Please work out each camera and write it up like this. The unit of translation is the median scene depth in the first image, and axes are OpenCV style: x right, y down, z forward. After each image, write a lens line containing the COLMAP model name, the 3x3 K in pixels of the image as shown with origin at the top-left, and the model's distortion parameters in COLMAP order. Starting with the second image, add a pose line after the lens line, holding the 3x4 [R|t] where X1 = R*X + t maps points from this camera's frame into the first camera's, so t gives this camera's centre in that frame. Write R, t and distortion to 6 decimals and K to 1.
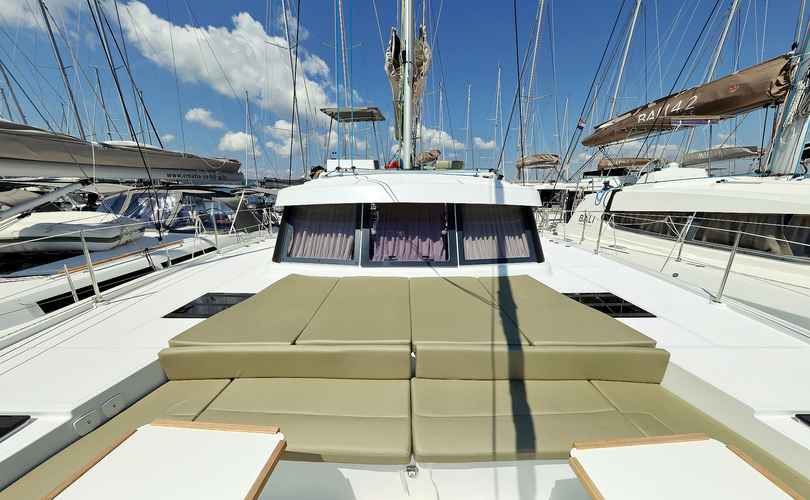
lens RADIAL K [[262.9, 0, 405.4], [0, 262.9, 253.9], [0, 0, 1]] dist [-0.000486, -0.000016]
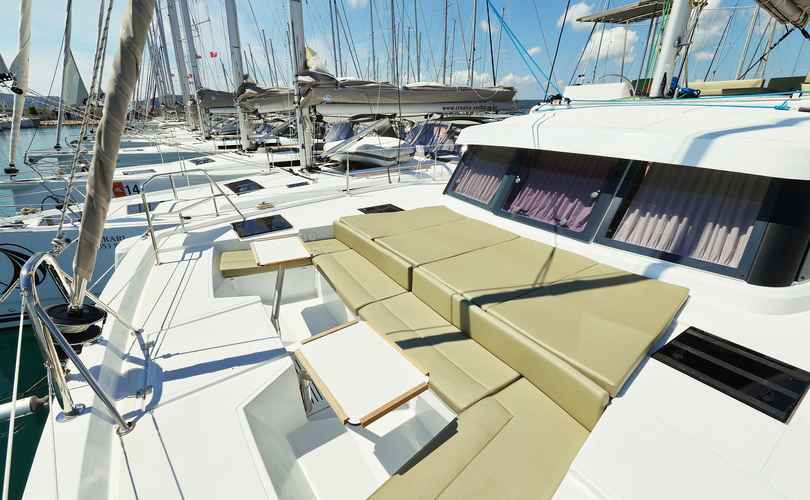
lens RADIAL K [[370.9, 0, 405.0], [0, 370.9, 250.0], [0, 0, 1]] dist [0.000696, 0.000085]
pose [[0.517199, 0.297575, -0.802468, 0.751333], [-0.197840, 0.953784, 0.226176, -0.065086], [0.832685, 0.041782, 0.552168, -0.010130]]
